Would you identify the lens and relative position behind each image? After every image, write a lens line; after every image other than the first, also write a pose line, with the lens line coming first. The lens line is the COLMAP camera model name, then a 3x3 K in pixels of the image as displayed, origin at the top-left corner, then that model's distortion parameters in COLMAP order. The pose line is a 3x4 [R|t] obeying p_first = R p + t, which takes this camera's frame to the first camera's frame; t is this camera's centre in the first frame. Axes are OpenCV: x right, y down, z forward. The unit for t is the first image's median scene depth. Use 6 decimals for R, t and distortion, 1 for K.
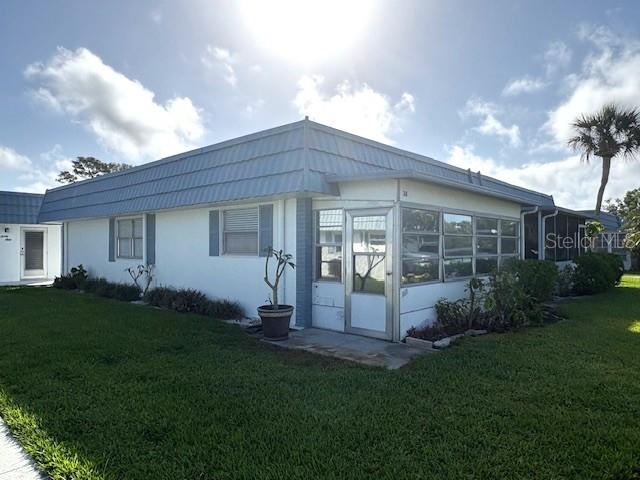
lens RADIAL K [[421.4, 0, 320.0], [0, 421.4, 240.0], [0, 0, 1]] dist [-0.002746, -0.001352]
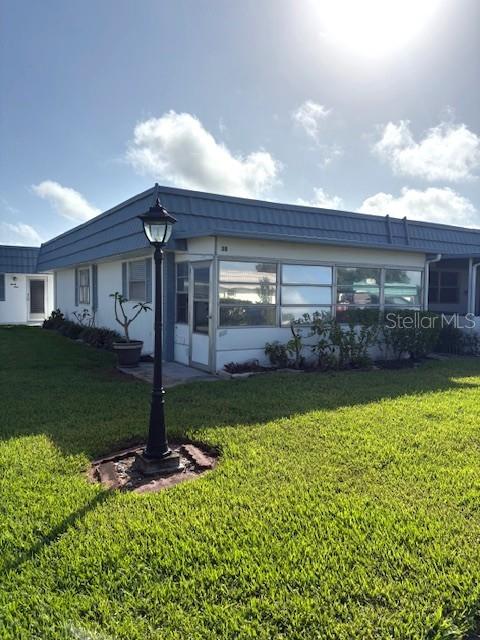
lens RADIAL K [[483.3, 0, 240.0], [0, 483.3, 320.0], [0, 0, 1]] dist [0.032836, -0.002920]
pose [[0.954655, 0.026283, -0.296553, 0.380987], [-0.008155, 0.998030, 0.062202, 0.002366], [0.297604, -0.056963, 0.952989, -0.159972]]
